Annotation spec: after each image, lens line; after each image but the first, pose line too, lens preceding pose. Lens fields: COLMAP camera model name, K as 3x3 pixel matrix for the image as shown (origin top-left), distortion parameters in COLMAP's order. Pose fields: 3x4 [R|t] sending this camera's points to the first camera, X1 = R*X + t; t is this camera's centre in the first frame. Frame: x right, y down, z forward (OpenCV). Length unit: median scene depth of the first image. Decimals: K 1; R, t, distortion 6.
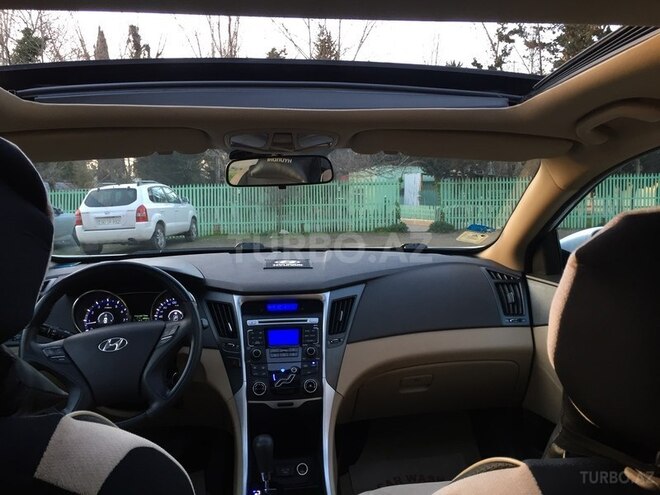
lens RADIAL K [[574.8, 0, 331.4], [0, 574.8, 245.2], [0, 0, 1]] dist [0.069424, -0.097742]
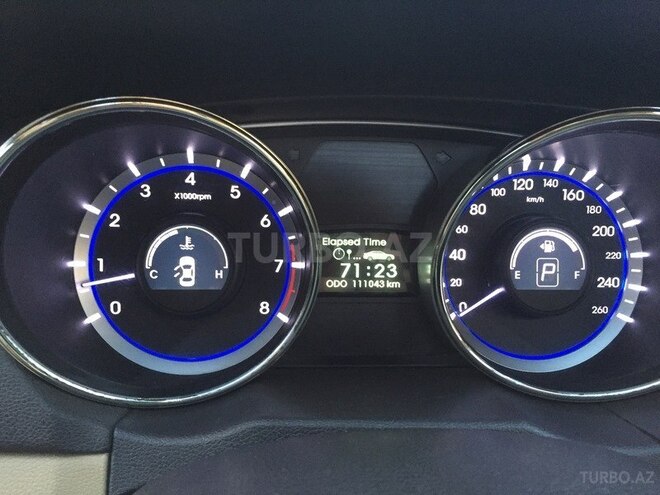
lens RADIAL K [[574.8, 0, 328.0], [0, 574.8, 251.9], [0, 0, 1]] dist [0.069424, -0.097742]
pose [[0.997277, 0.062464, -0.039192, -0.335977], [-0.045713, 0.940712, 0.336112, 0.060331], [0.057863, -0.333405, 0.941006, 0.827550]]
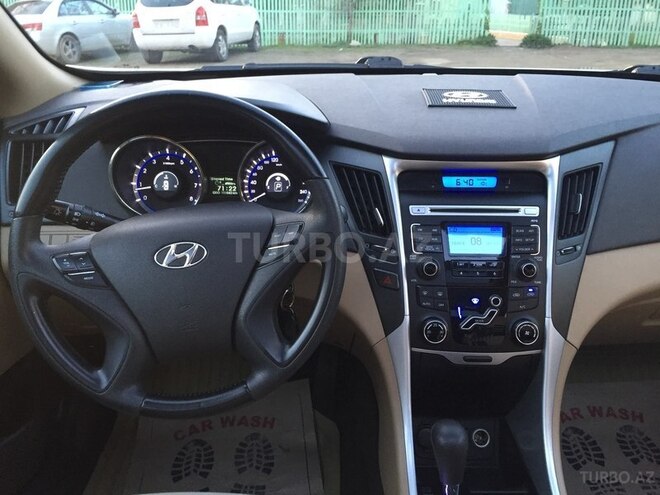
lens RADIAL K [[574.8, 0, 331.1], [0, 574.8, 250.1], [0, 0, 1]] dist [0.069424, -0.097742]
pose [[0.993679, 0.061103, -0.094178, -0.155492], [-0.028442, 0.948555, 0.315332, -0.001800], [0.108600, -0.310660, 0.944297, 0.423079]]
